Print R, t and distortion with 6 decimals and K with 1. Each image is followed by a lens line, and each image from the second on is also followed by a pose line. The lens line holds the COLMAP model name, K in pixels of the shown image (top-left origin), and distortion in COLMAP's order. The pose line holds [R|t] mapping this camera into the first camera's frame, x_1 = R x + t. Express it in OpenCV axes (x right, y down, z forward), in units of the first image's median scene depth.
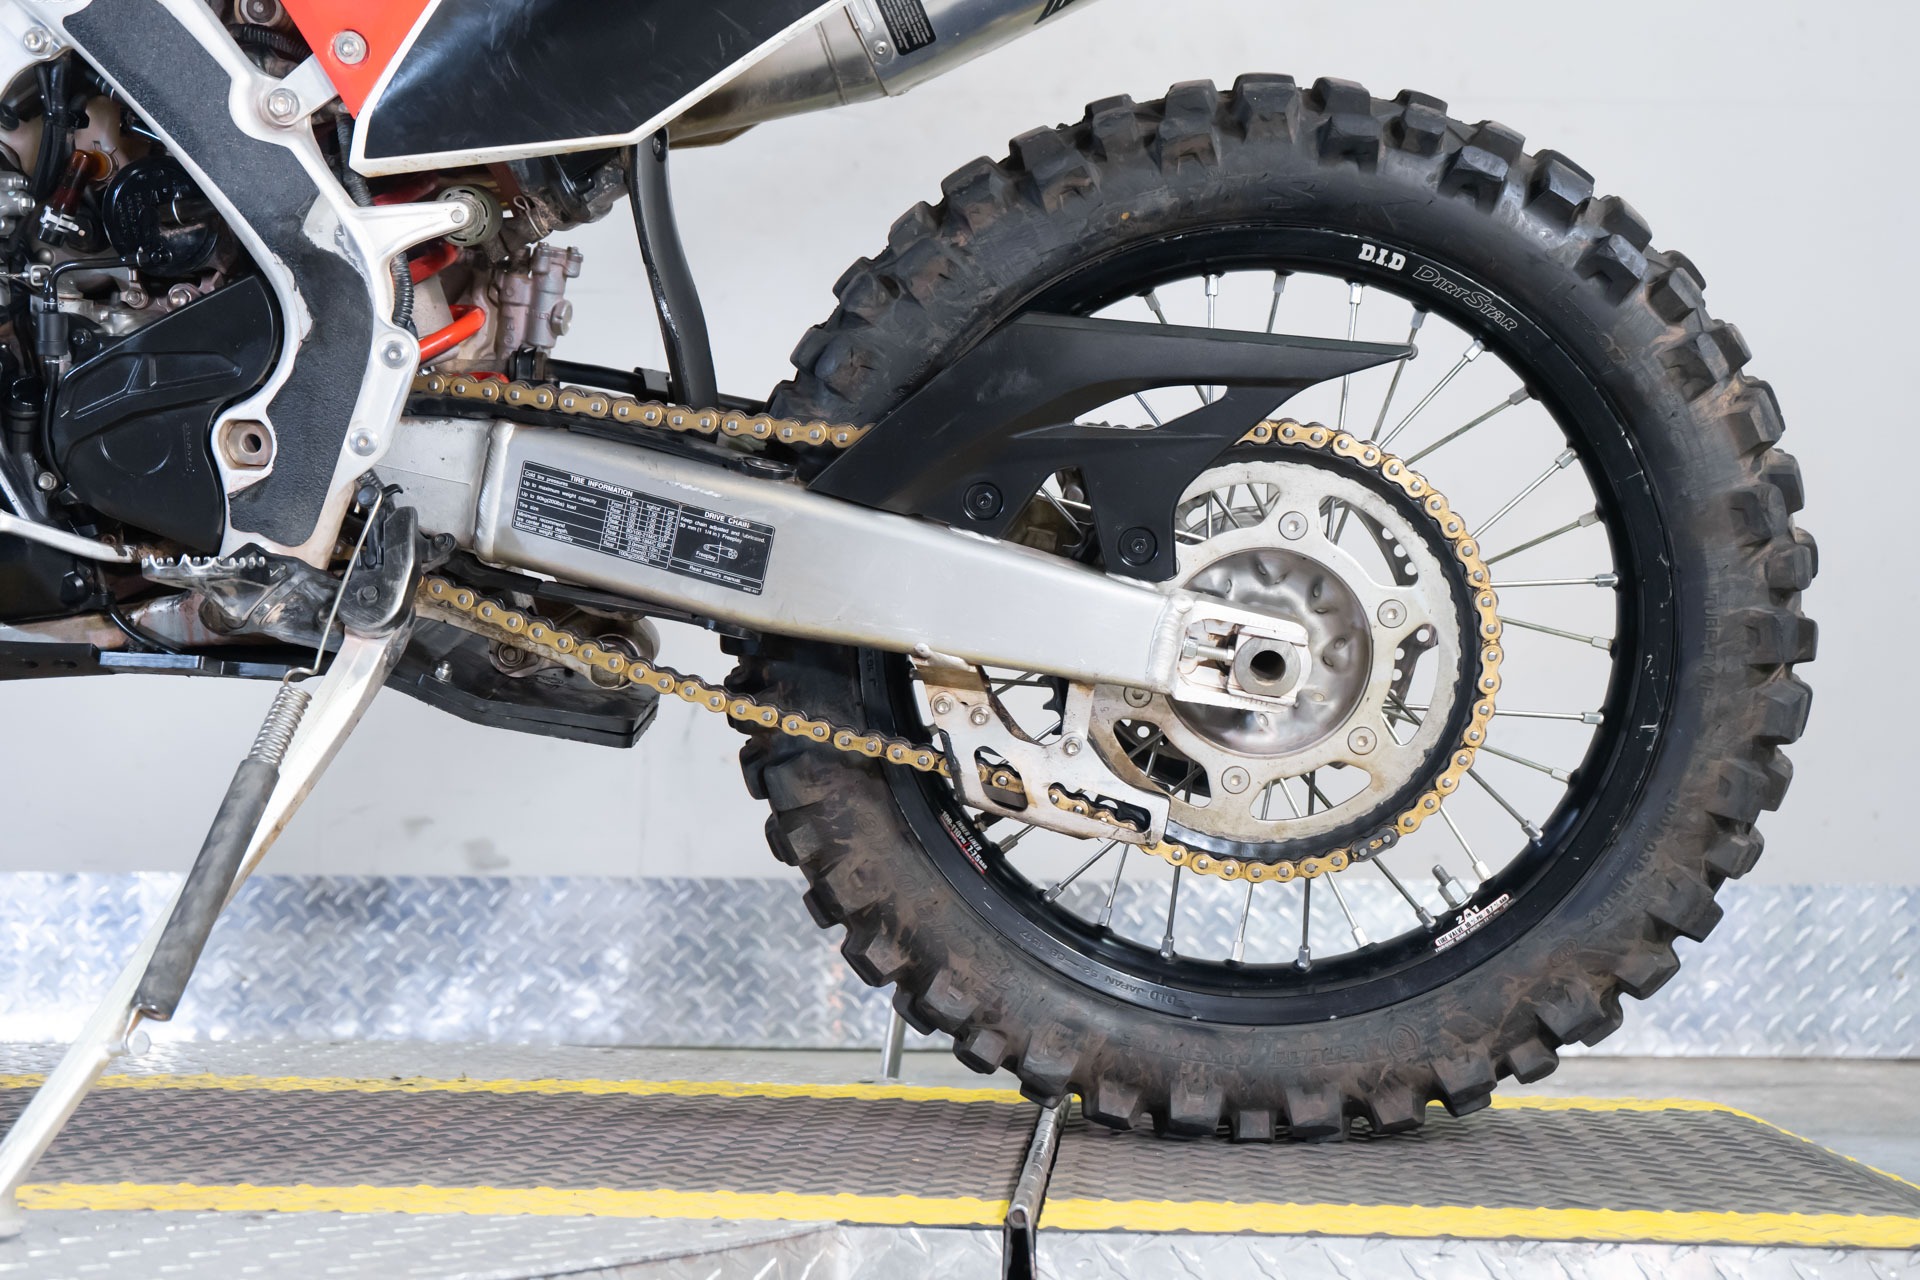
lens RADIAL K [[2609.8, 0, 960.0], [0, 2609.8, 640.0], [0, 0, 1]] dist [0.022994, 0.046594]
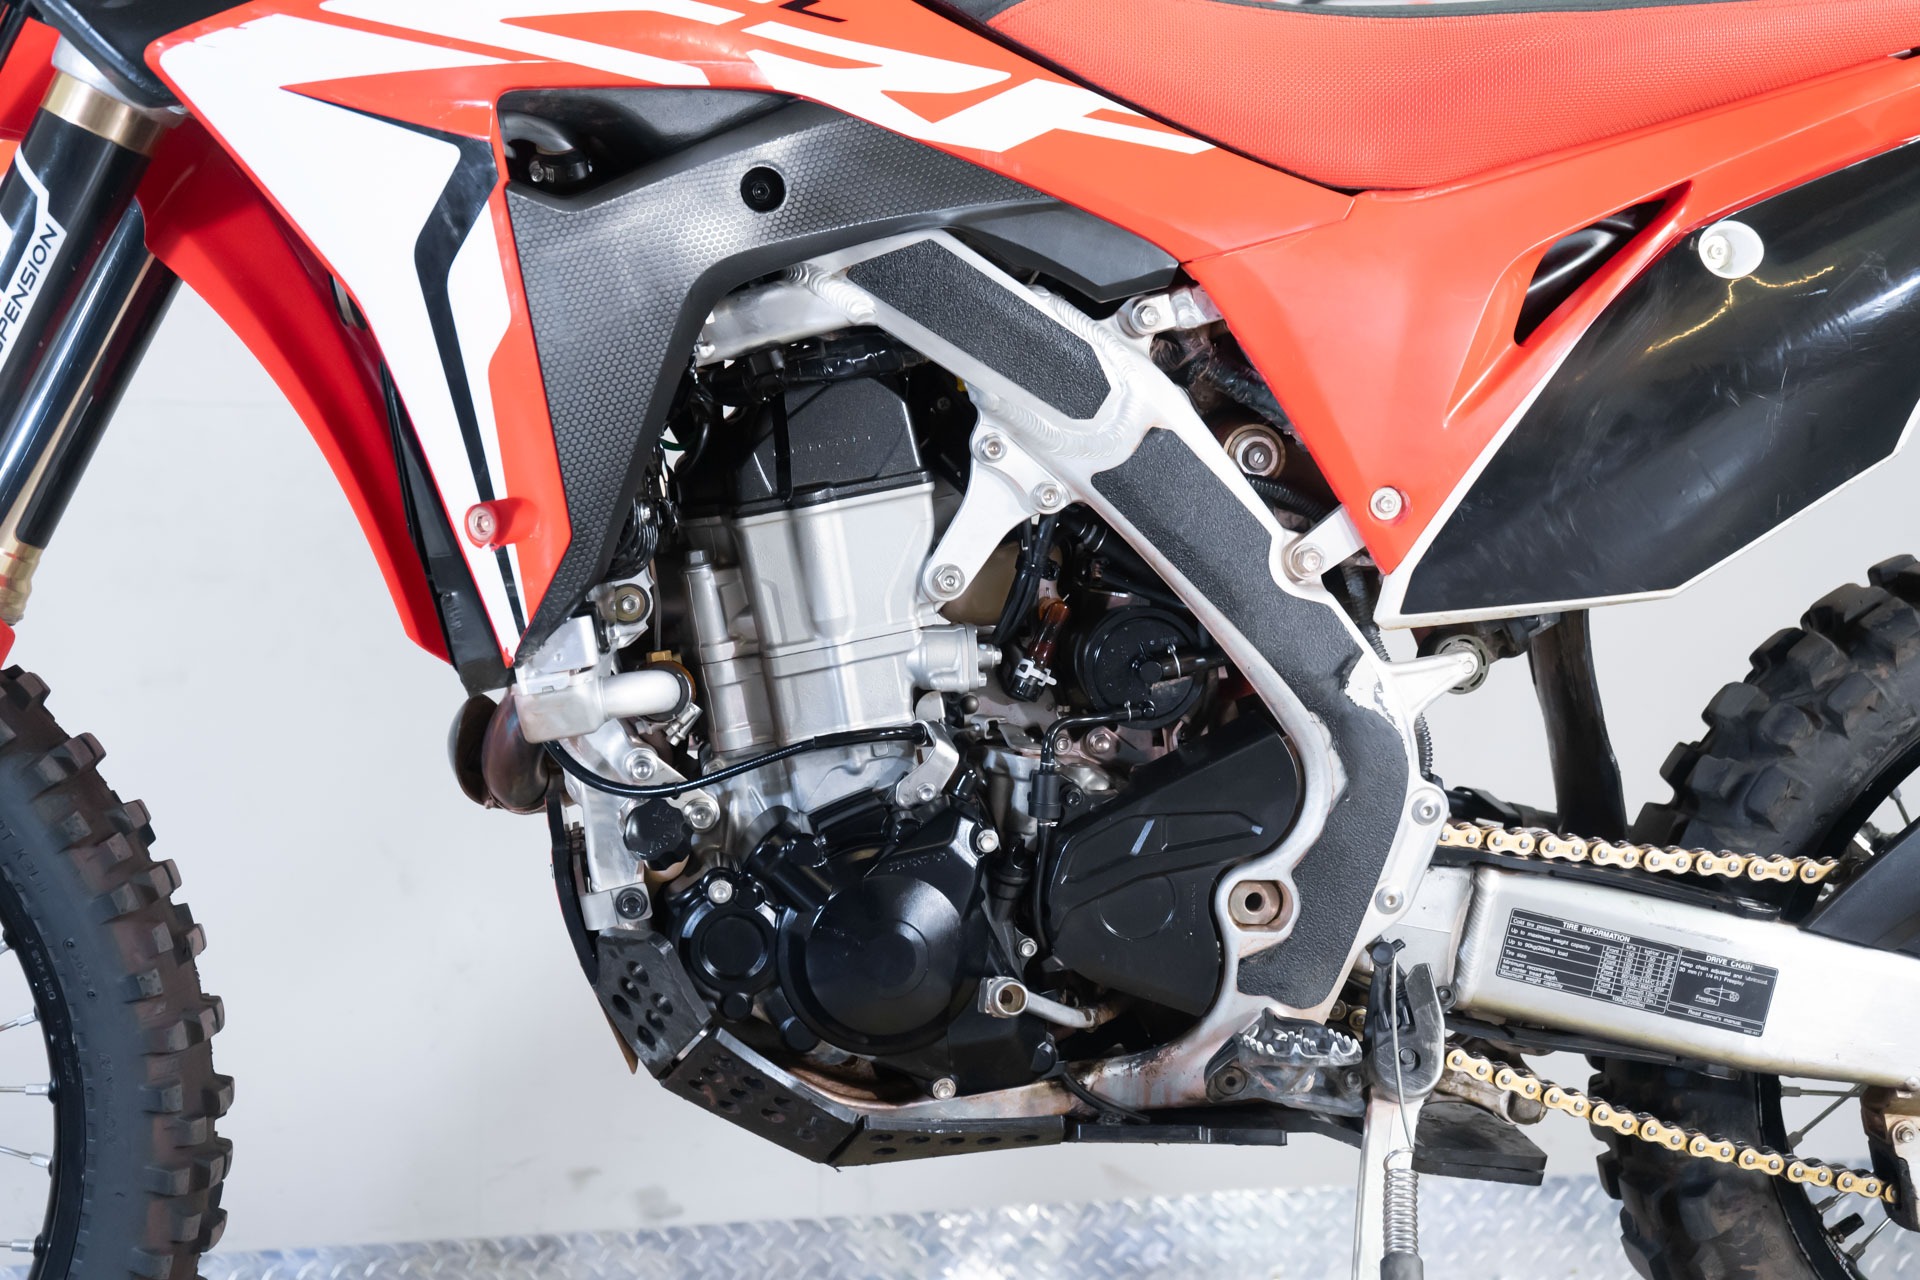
lens RADIAL K [[2609.8, 0, 960.0], [0, 2609.8, 640.0], [0, 0, 1]] dist [0.022994, 0.046594]
pose [[0.975170, -0.018584, 0.220675, -0.583634], [0.034860, 0.996931, -0.070089, -0.107217], [-0.218696, 0.076041, 0.972826, 0.078262]]
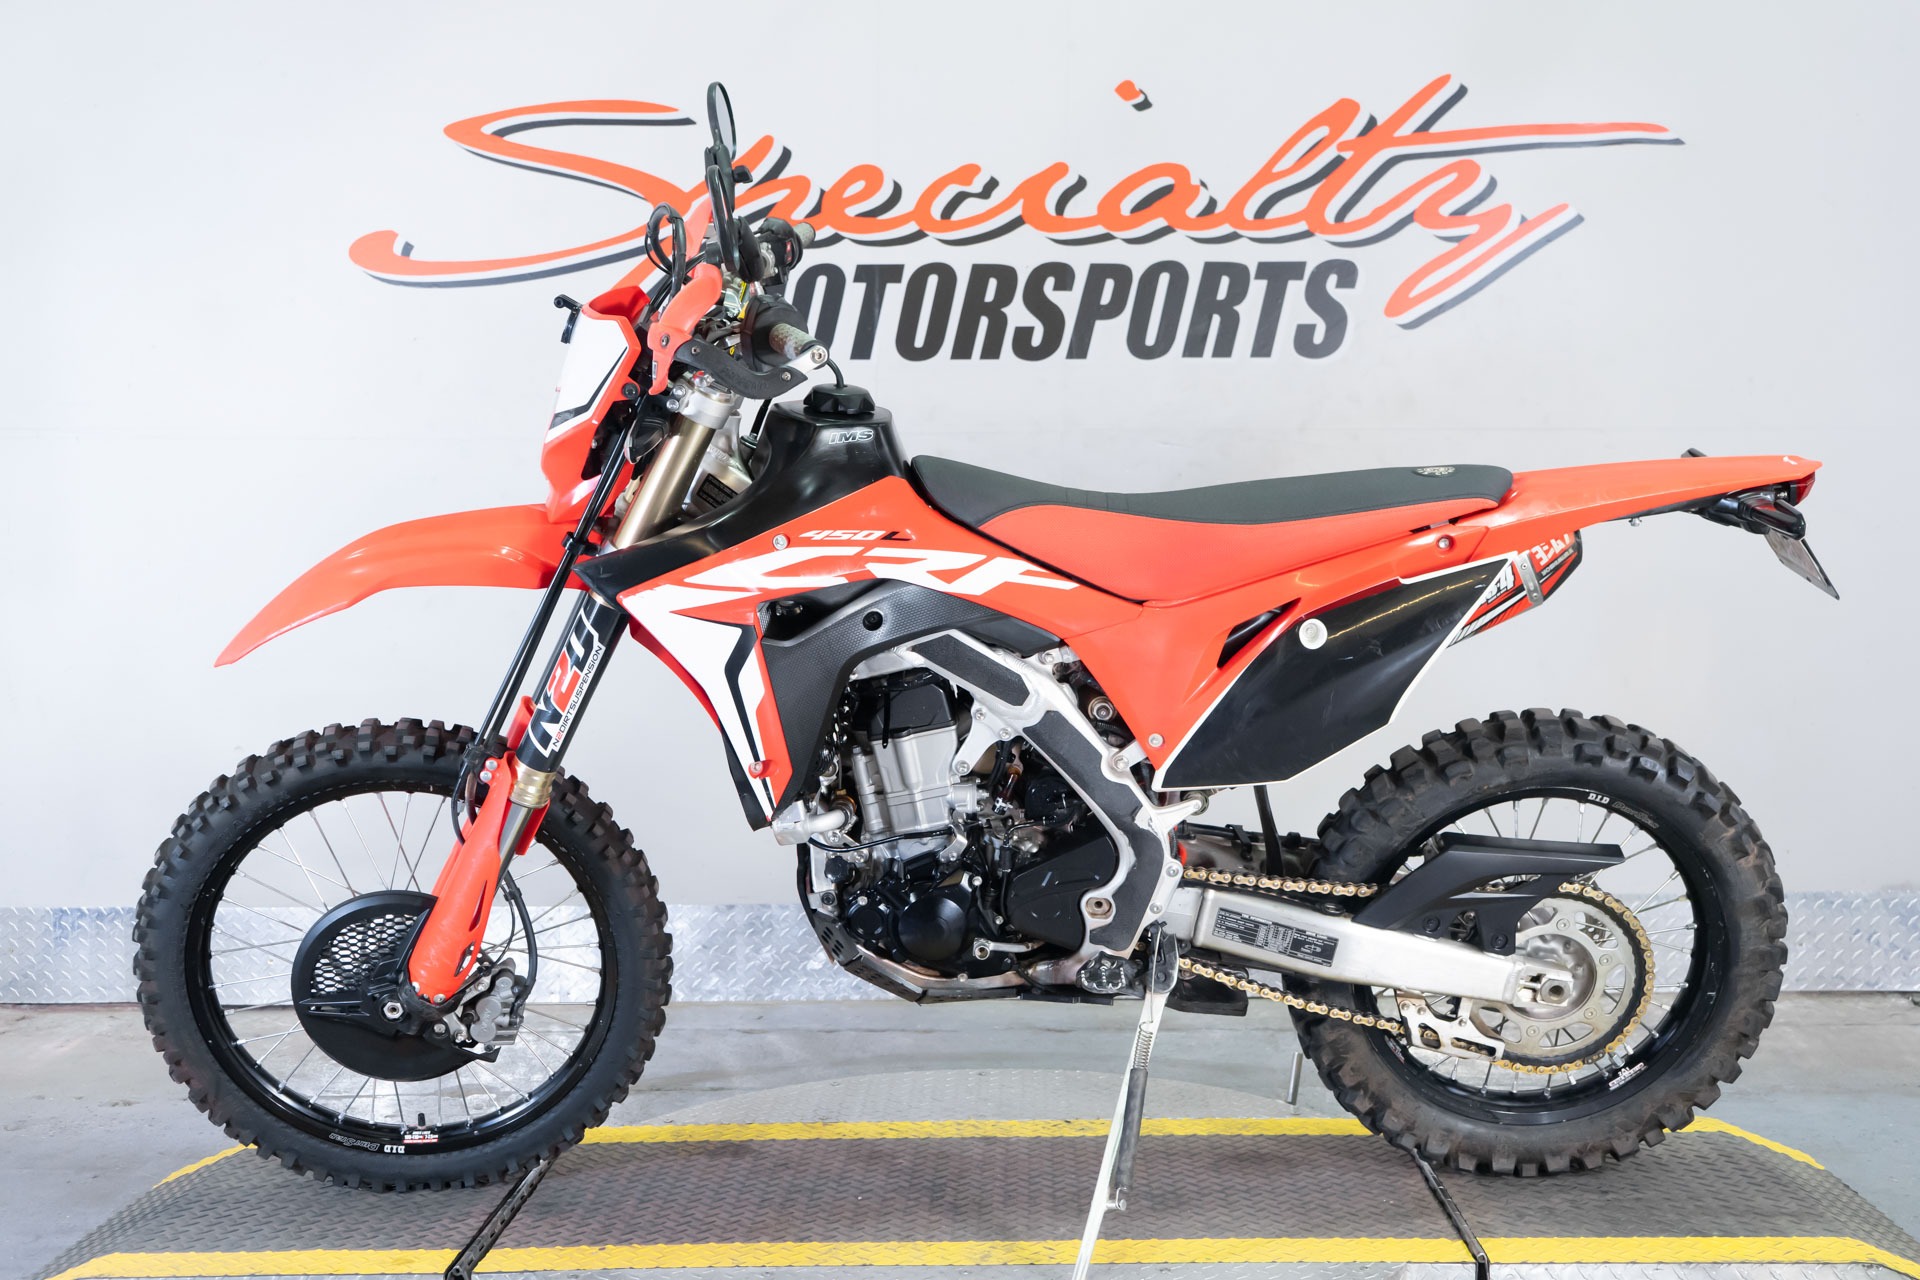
lens RADIAL K [[2118.8, 0, 960.0], [0, 2118.8, 640.0], [0, 0, 1]] dist [0.006474, 0.041123]
pose [[0.997825, -0.032389, 0.057406, -0.478446], [0.025856, 0.993473, 0.111099, -0.494707], [-0.060630, -0.109373, 0.992150, -0.732663]]
